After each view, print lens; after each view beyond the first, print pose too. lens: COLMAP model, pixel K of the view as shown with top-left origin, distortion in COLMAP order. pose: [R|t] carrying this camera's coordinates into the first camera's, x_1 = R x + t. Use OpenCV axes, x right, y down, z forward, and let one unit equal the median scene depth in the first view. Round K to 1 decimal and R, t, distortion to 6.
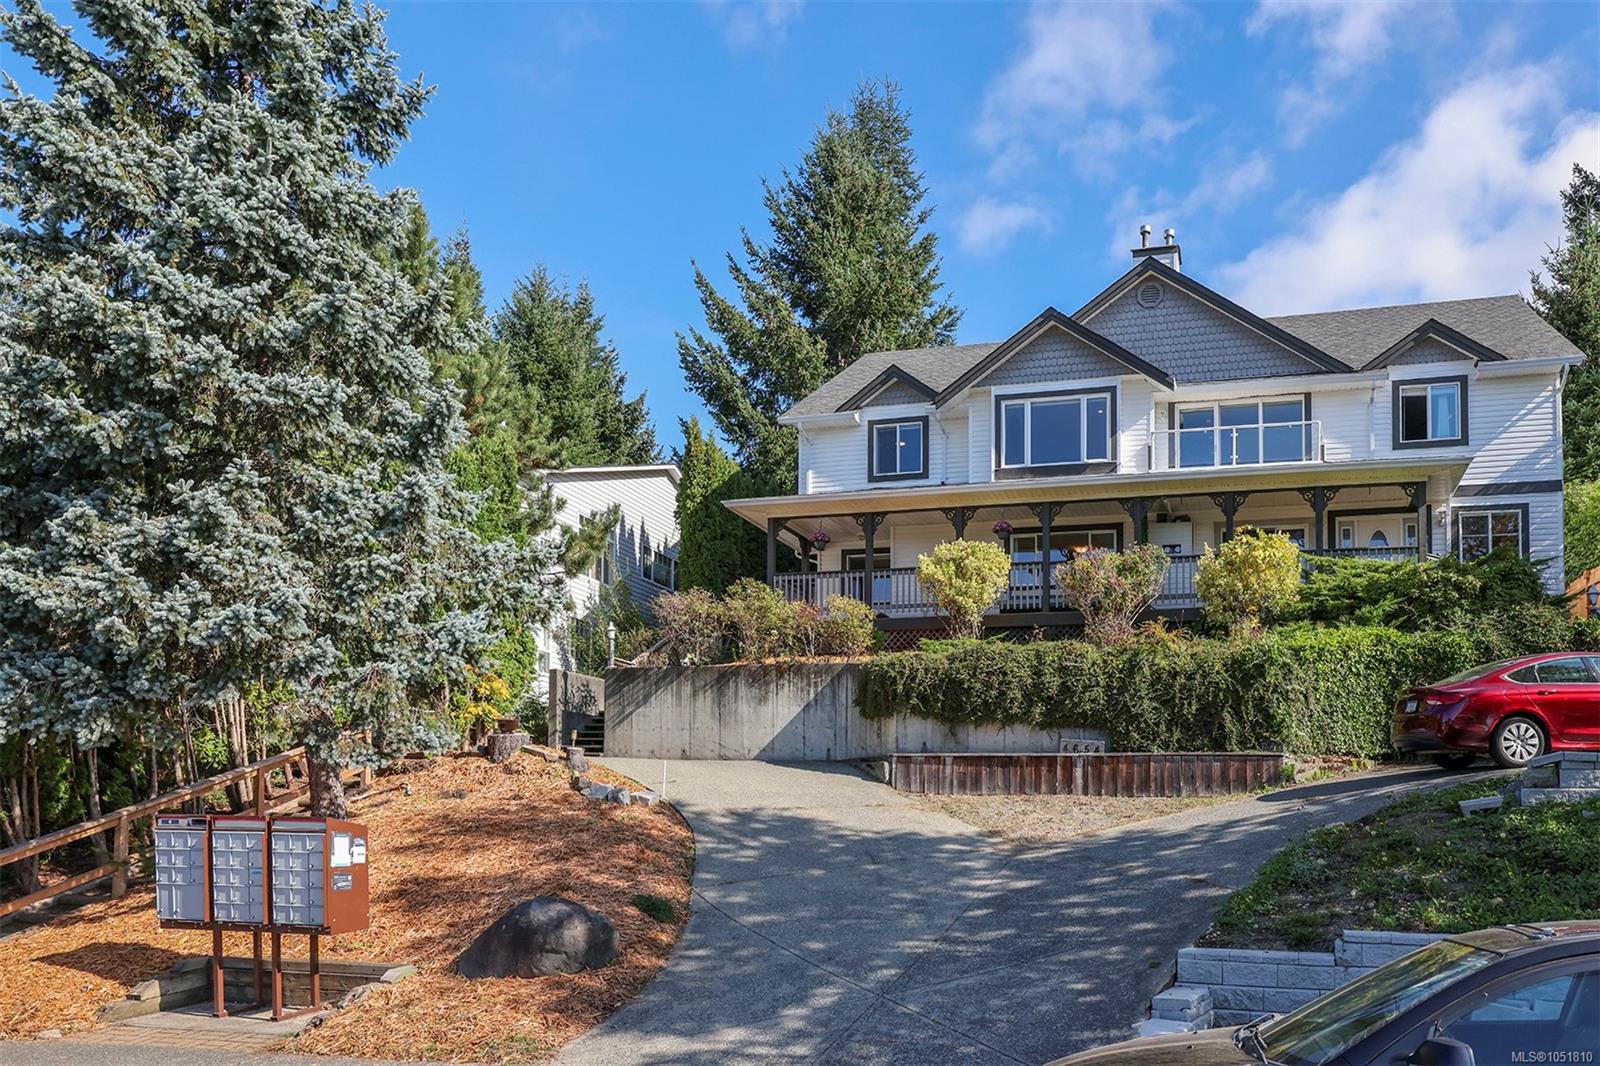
lens RADIAL K [[1330.9, 0, 799.6], [0, 1330.9, 530.3], [0, 0, 1]] dist [-0.009606, -0.007128]
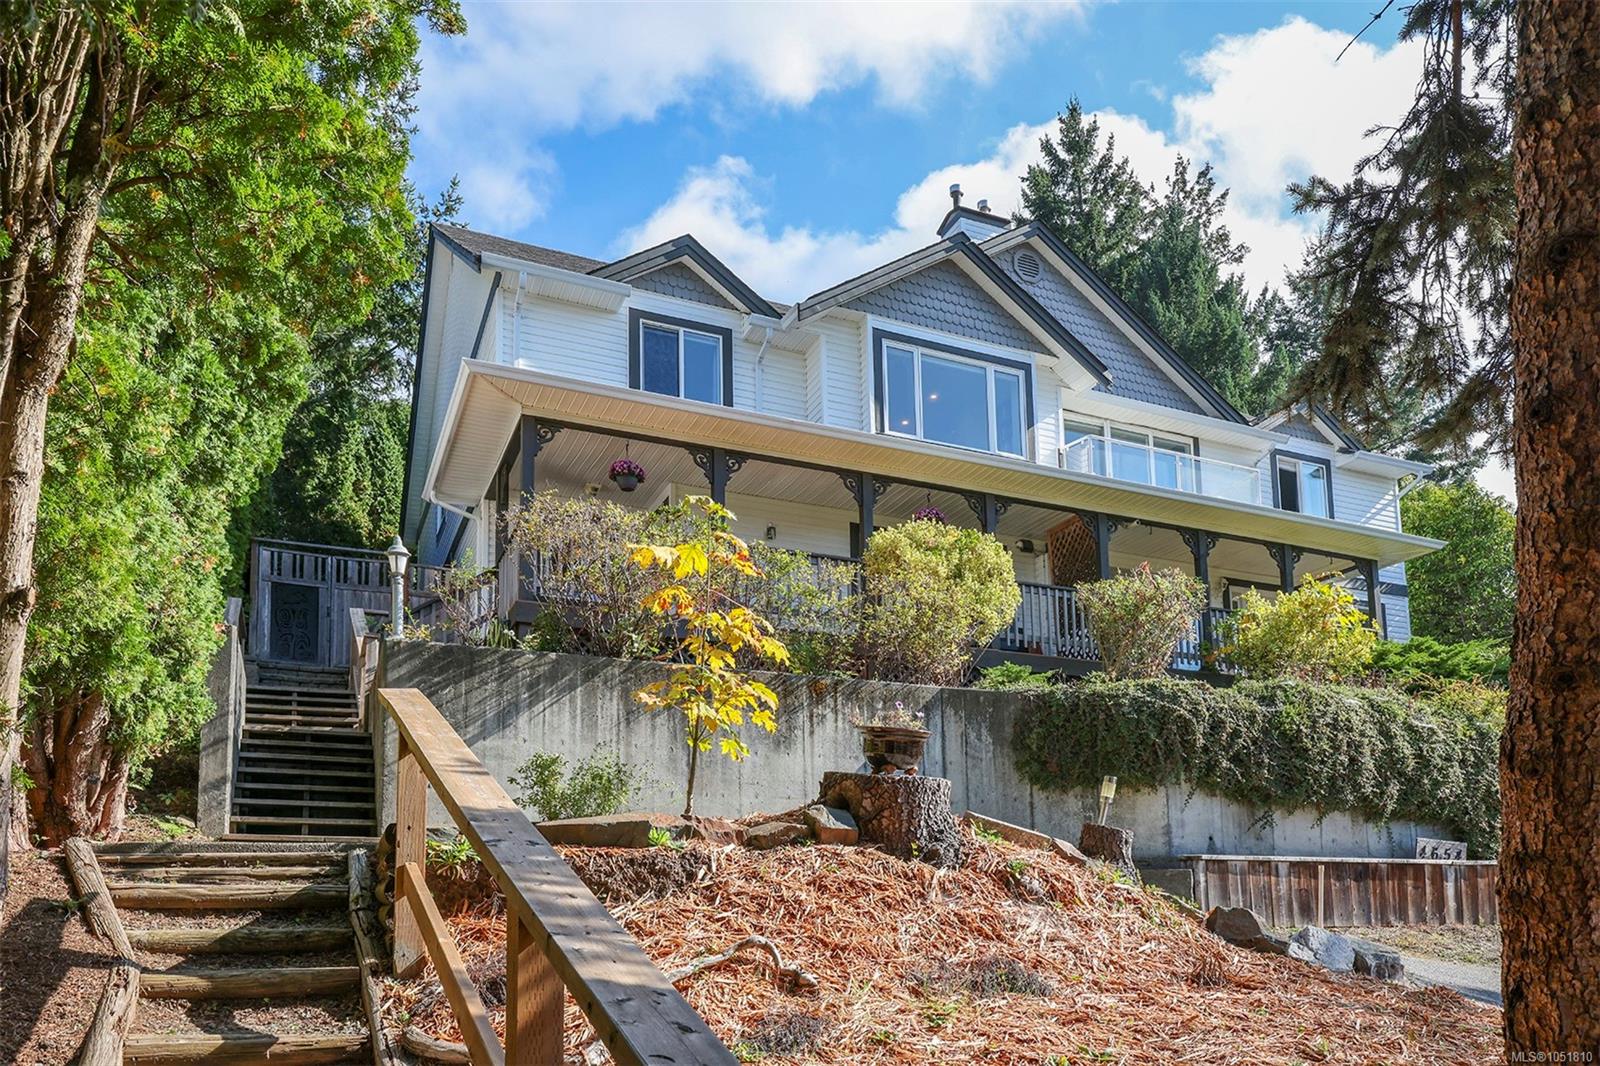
lens RADIAL K [[1330.9, 0, 800.0], [0, 1330.9, 538.8], [0, 0, 1]] dist [-0.009606, -0.007128]
pose [[0.633348, 0.200655, 0.747401, -0.489163], [-0.143257, 0.979507, -0.141573, 0.142554], [-0.760492, -0.017406, 0.649114, 0.775975]]
